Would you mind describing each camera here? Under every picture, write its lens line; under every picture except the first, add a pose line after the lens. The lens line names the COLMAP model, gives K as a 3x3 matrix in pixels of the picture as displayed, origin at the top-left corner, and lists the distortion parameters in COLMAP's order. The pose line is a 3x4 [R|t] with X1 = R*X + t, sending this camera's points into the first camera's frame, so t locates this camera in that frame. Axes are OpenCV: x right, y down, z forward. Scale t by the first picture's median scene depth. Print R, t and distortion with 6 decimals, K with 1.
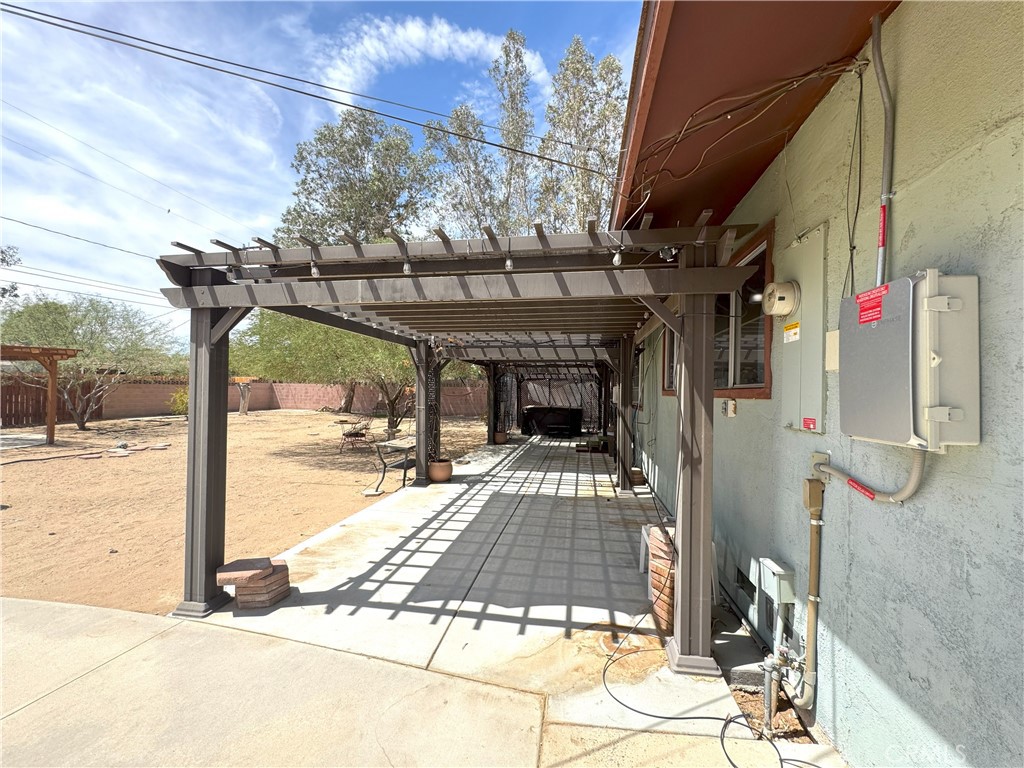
lens RADIAL K [[415.2, 0, 512.0], [0, 415.2, 384.0], [0, 0, 1]] dist [-0.005899, 0.000228]
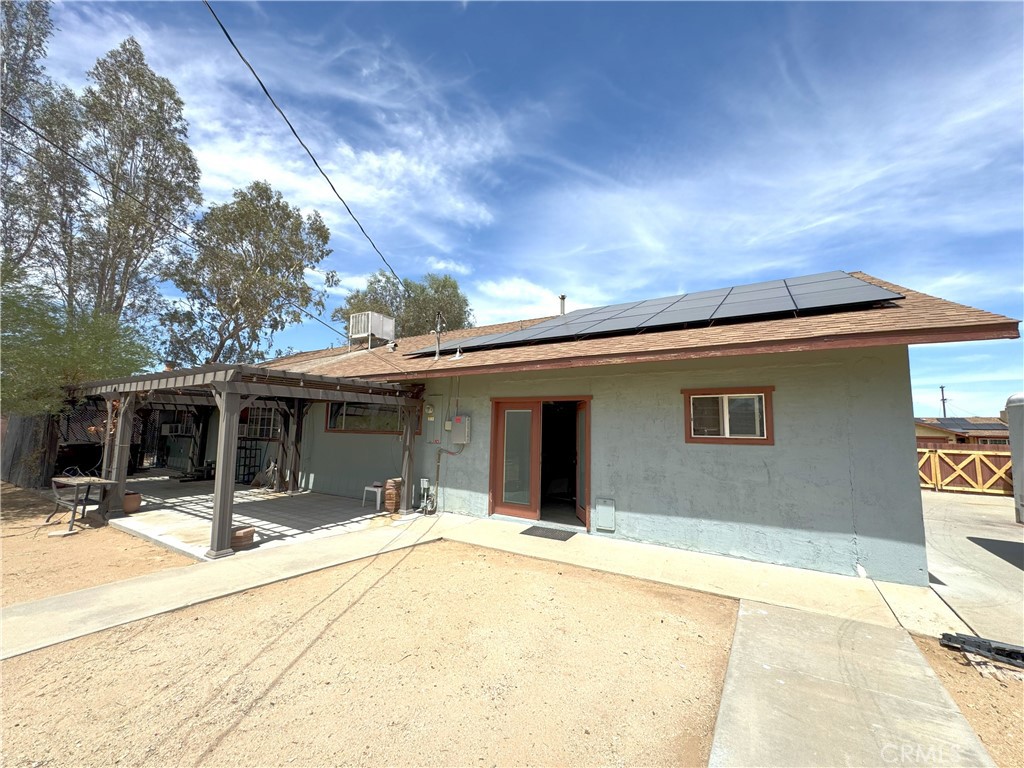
lens RADIAL K [[415.2, 0, 512.0], [0, 415.2, 384.0], [0, 0, 1]] dist [-0.005899, 0.000228]
pose [[0.382086, 0.093382, 0.919397, -0.593383], [-0.027461, 0.995589, -0.089708, -0.025072], [-0.923719, 0.009028, 0.382965, -0.269376]]
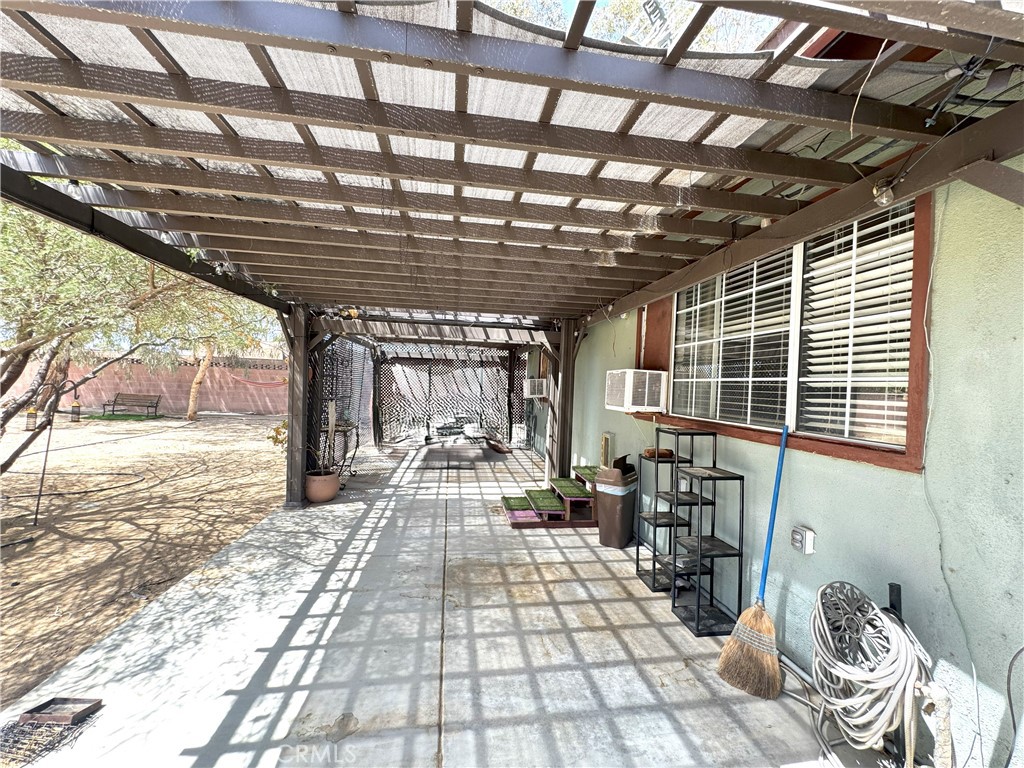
lens RADIAL K [[415.2, 0, 512.0], [0, 415.2, 384.0], [0, 0, 1]] dist [-0.005899, 0.000228]
pose [[0.947905, 0.014795, 0.318210, 0.019929], [-0.023042, 0.999489, 0.022169, 0.012931], [-0.317720, -0.028346, 0.947761, 0.658889]]
